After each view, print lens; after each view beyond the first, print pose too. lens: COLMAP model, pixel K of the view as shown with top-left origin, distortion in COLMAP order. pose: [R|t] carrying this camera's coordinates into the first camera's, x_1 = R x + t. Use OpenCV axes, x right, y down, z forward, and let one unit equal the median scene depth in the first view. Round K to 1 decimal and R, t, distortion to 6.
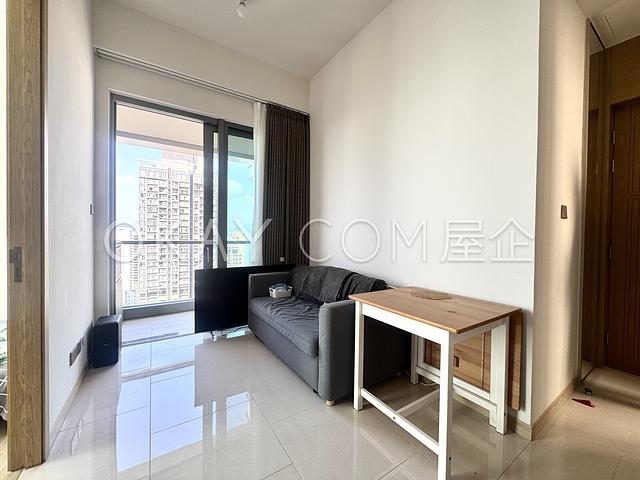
lens RADIAL K [[258.2, 0, 321.3], [0, 258.2, 239.4], [0, 0, 1]] dist [0.001424, 0.000318]
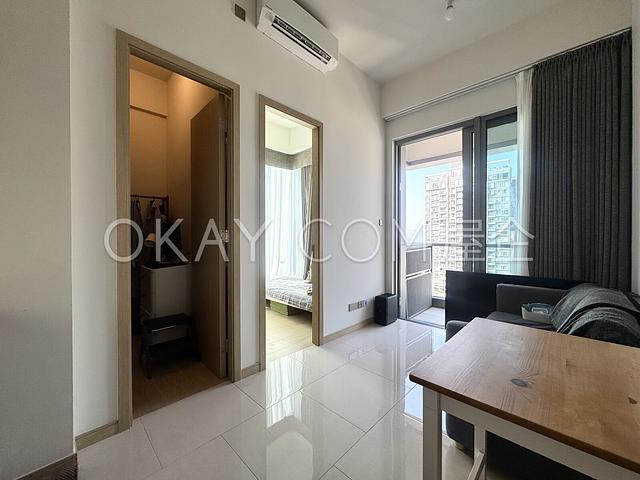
lens RADIAL K [[258.2, 0, 321.3], [0, 258.2, 239.4], [0, 0, 1]] dist [0.001424, 0.000318]
pose [[0.212587, -0.000811, -0.977142, 0.406194], [-0.014794, 0.999882, -0.004048, 0.001726], [0.977030, 0.015316, 0.212550, 0.225135]]
